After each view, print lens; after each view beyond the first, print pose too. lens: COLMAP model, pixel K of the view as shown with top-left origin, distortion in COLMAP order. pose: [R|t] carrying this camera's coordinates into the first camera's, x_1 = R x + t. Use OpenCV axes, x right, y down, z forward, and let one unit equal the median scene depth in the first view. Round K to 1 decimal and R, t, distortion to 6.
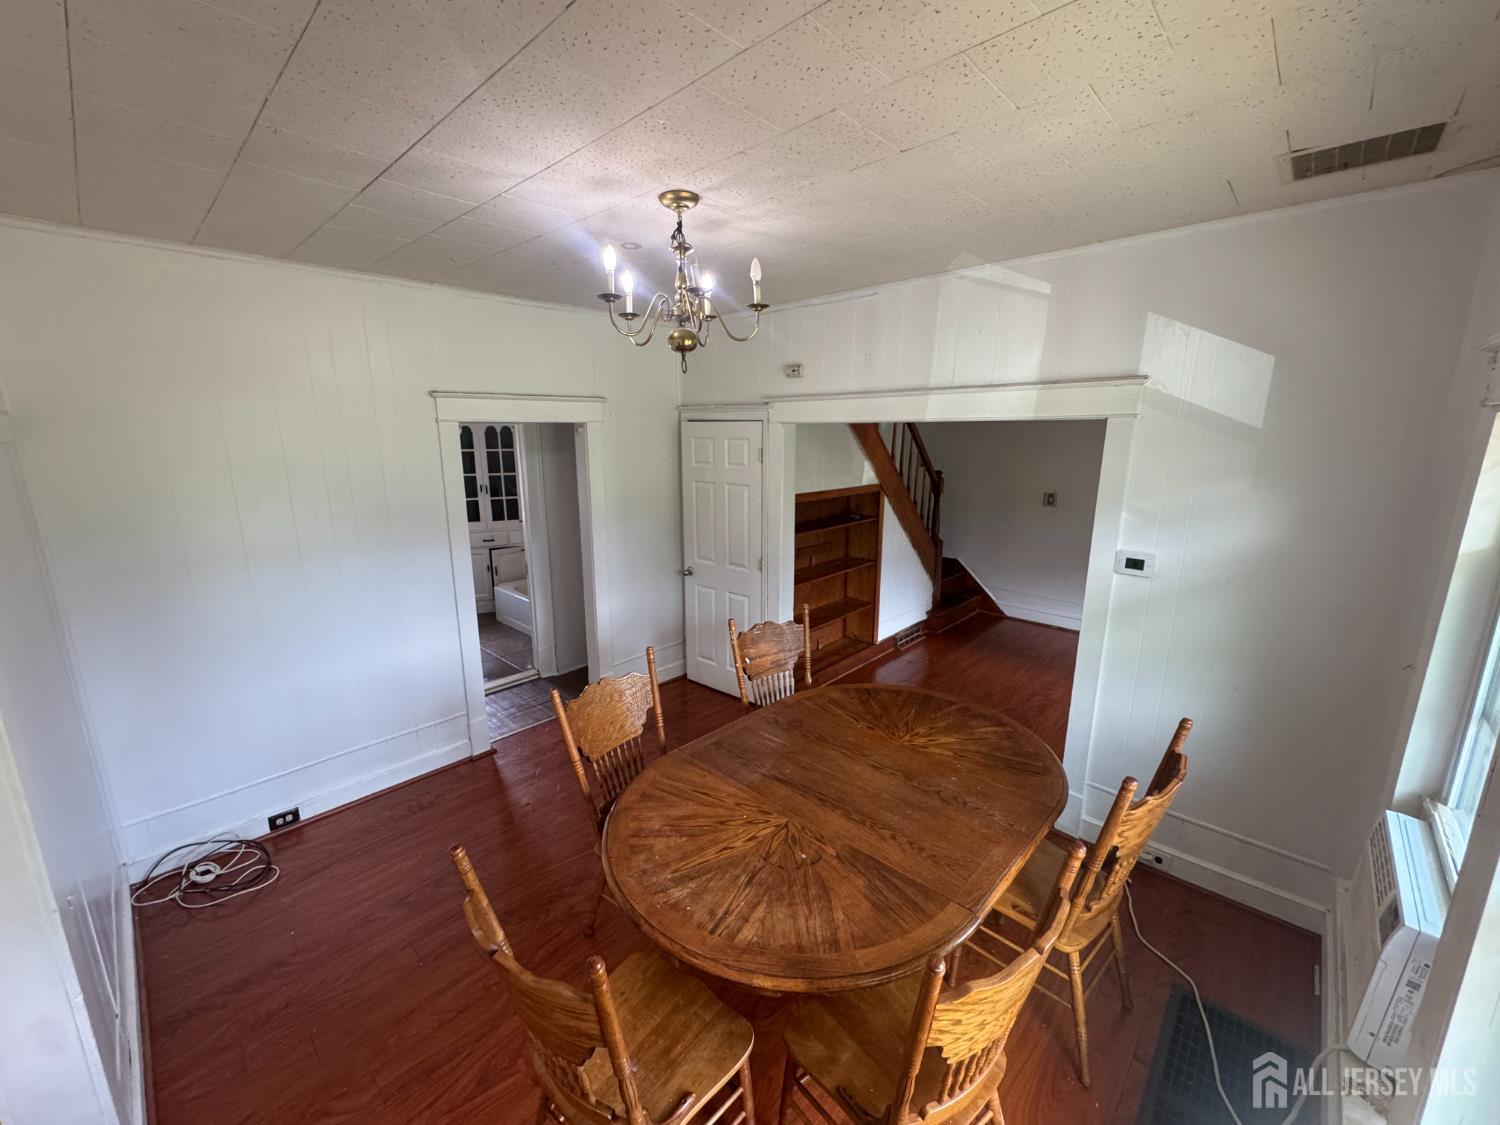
lens RADIAL K [[604.4, 0, 750.0], [0, 604.4, 562.5], [0, 0, 1]] dist [-0.001128, -0.000103]
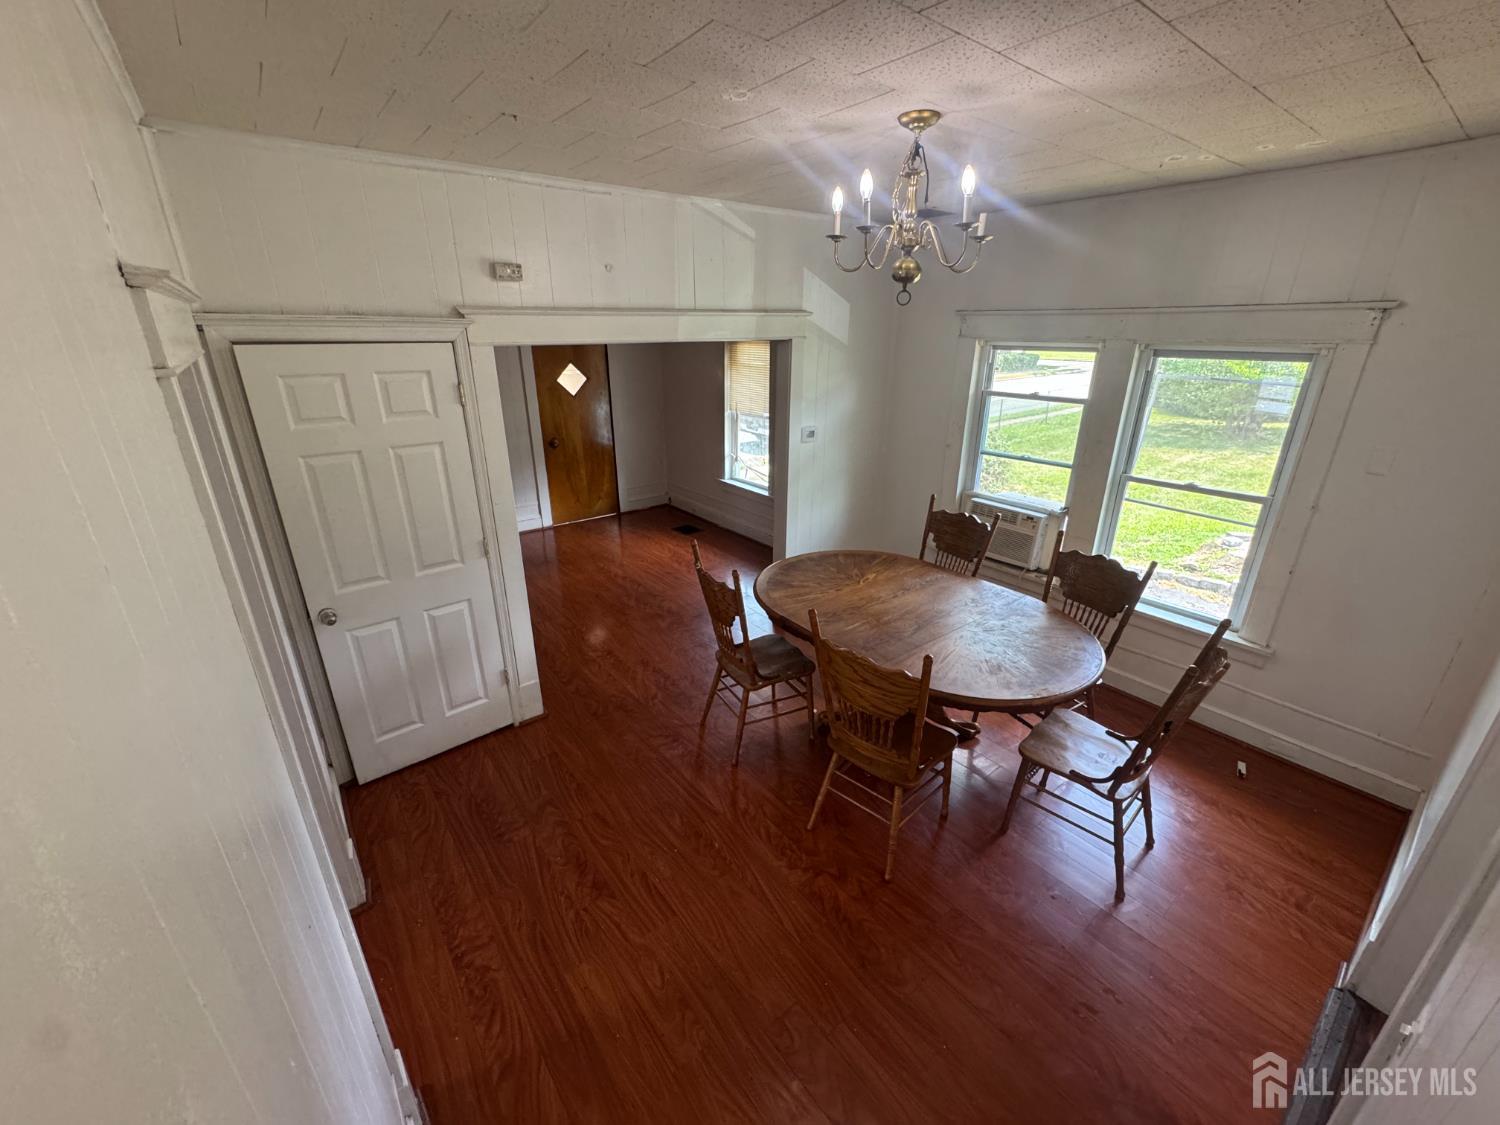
lens RADIAL K [[604.4, 0, 750.0], [0, 604.4, 562.5], [0, 0, 1]] dist [-0.001128, -0.000103]
pose [[0.156077, -0.355658, 0.921492, -0.814671], [0.214003, 0.922942, 0.319971, -0.192934], [-0.964284, 0.147261, 0.220162, 0.718920]]
